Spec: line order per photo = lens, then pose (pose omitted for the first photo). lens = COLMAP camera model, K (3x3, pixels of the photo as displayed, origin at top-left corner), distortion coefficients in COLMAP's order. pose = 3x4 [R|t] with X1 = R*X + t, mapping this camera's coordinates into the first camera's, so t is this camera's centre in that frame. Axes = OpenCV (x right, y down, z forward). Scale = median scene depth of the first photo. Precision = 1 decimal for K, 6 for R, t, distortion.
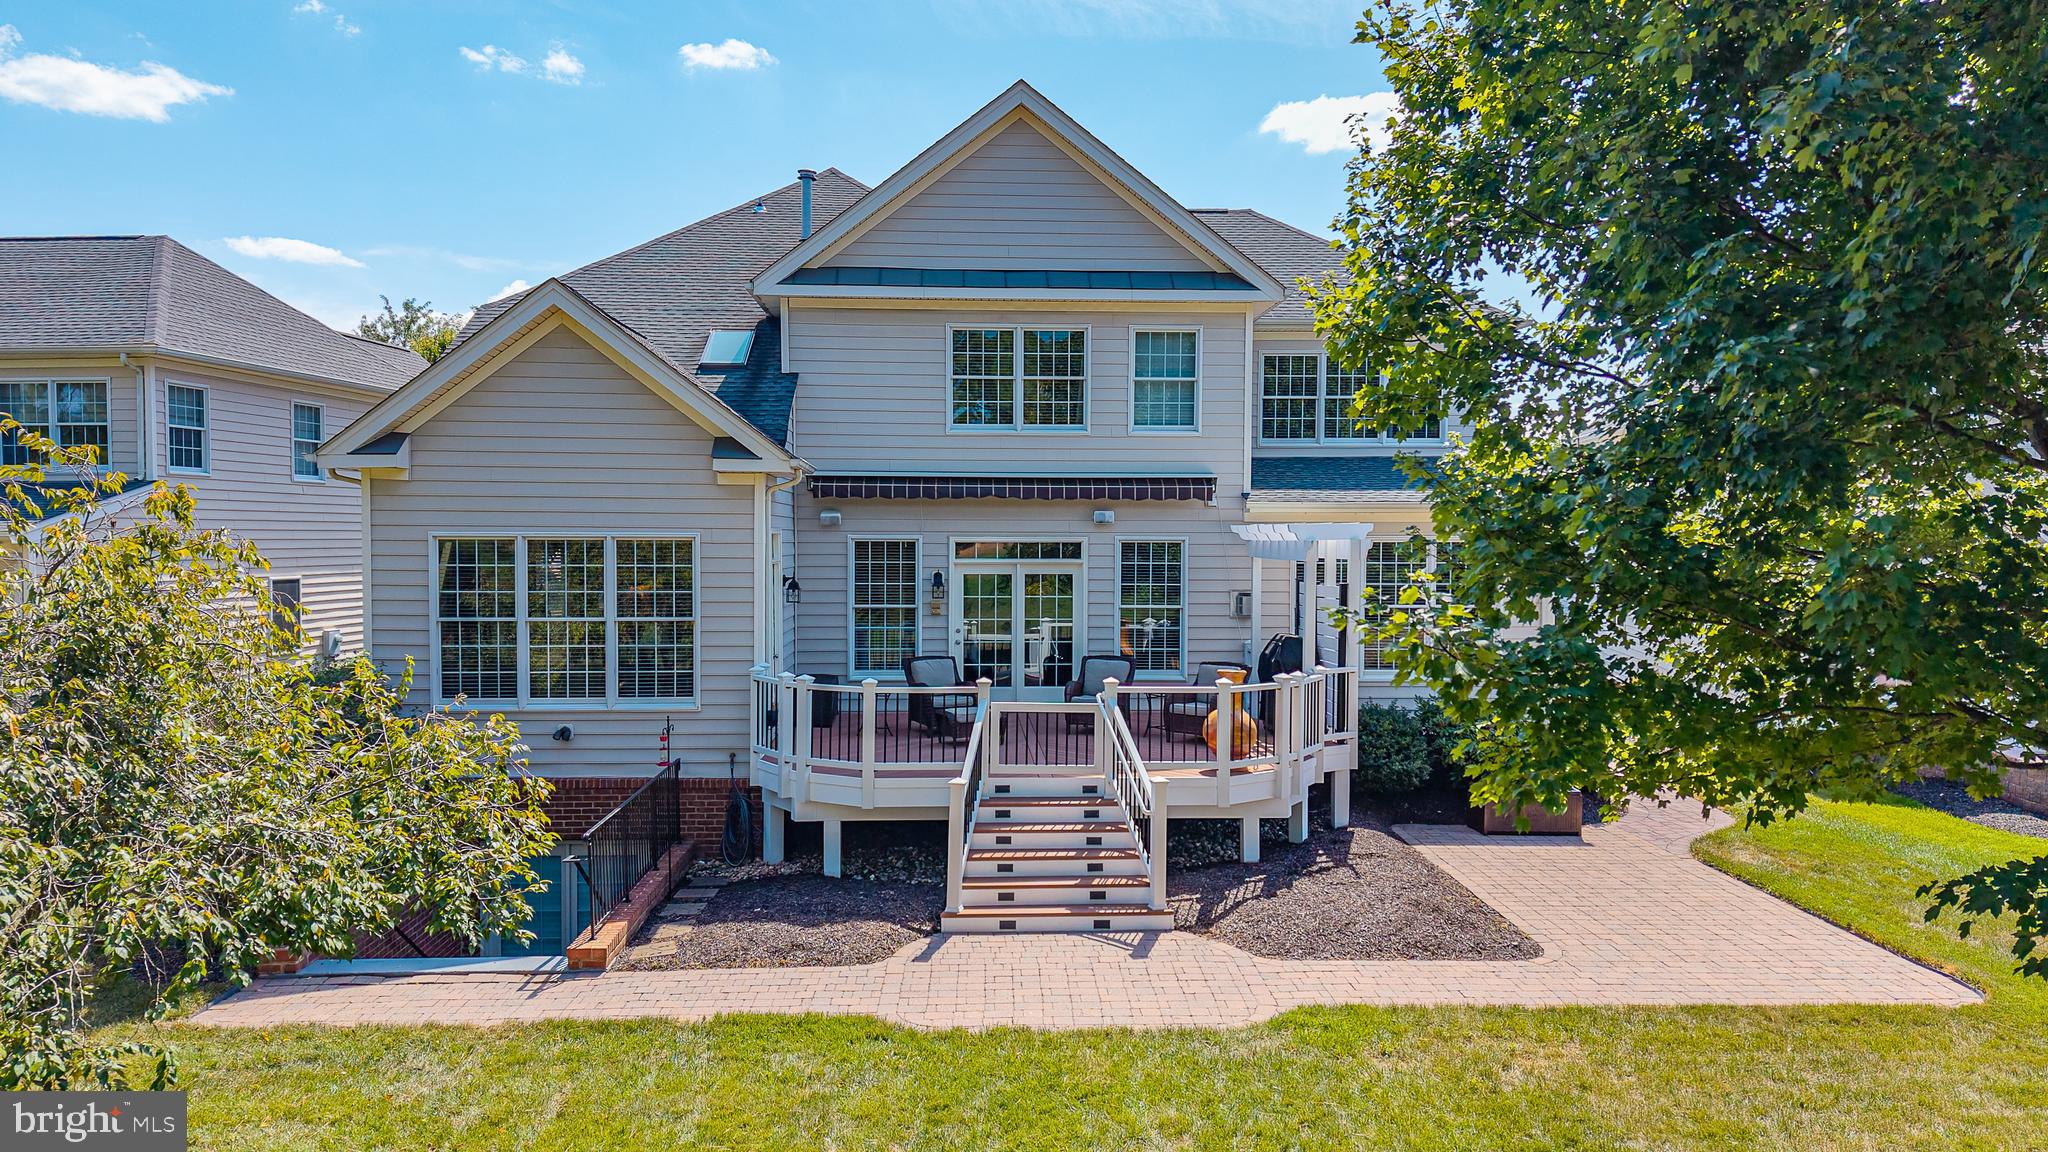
lens RADIAL K [[1381.1, 0, 1024.0], [0, 1381.1, 576.0], [0, 0, 1]] dist [0.032527, -0.065439]
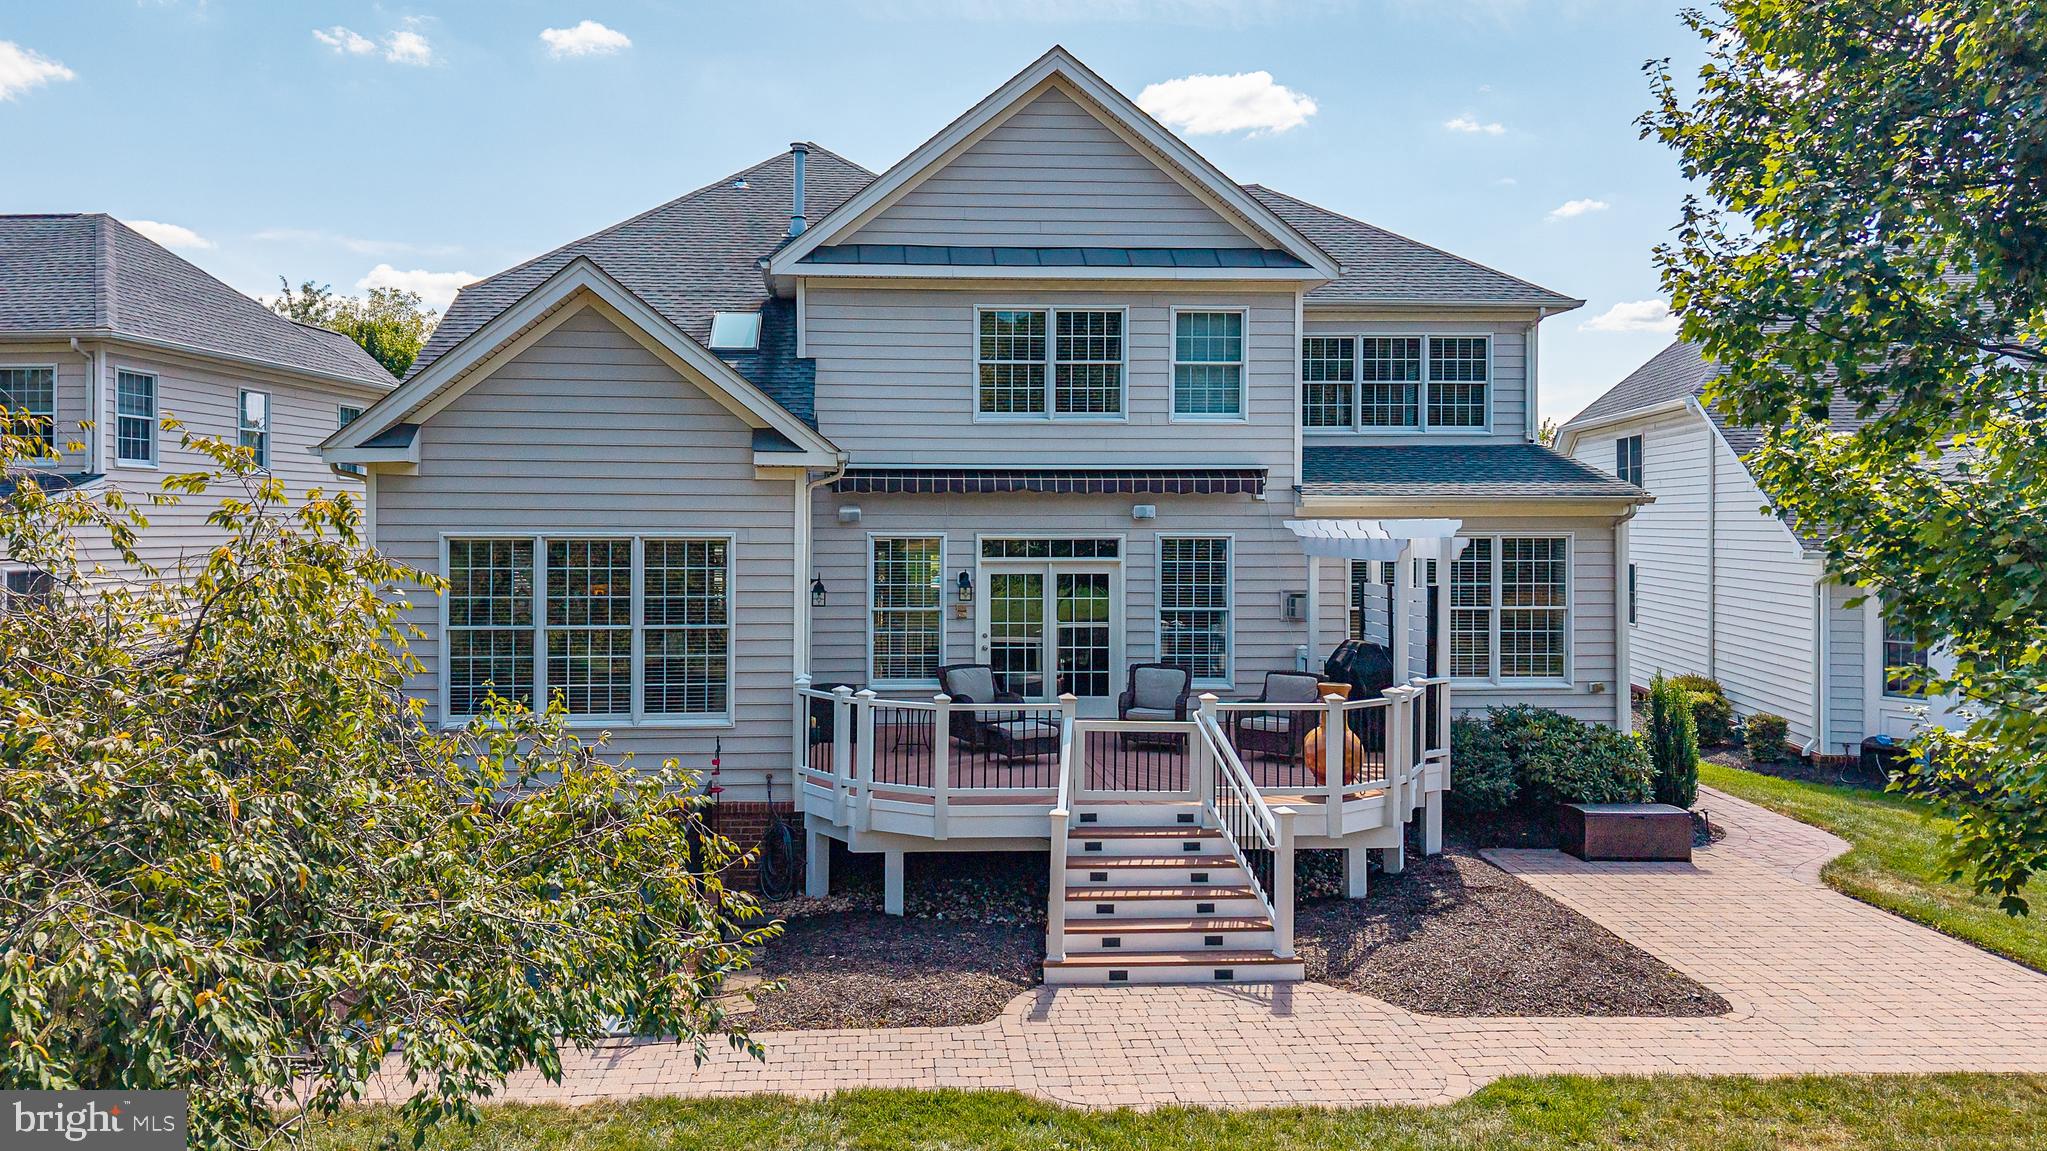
lens RADIAL K [[1427.4, 0, 920.4], [0, 1427.4, 508.4], [0, 0, 1]] dist [0.006617, -0.015268]
pose [[0.999997, -0.002028, 0.001332, -0.111110], [0.002079, 0.999216, -0.039524, -0.009246], [-0.001251, 0.039526, 0.999218, 0.056337]]
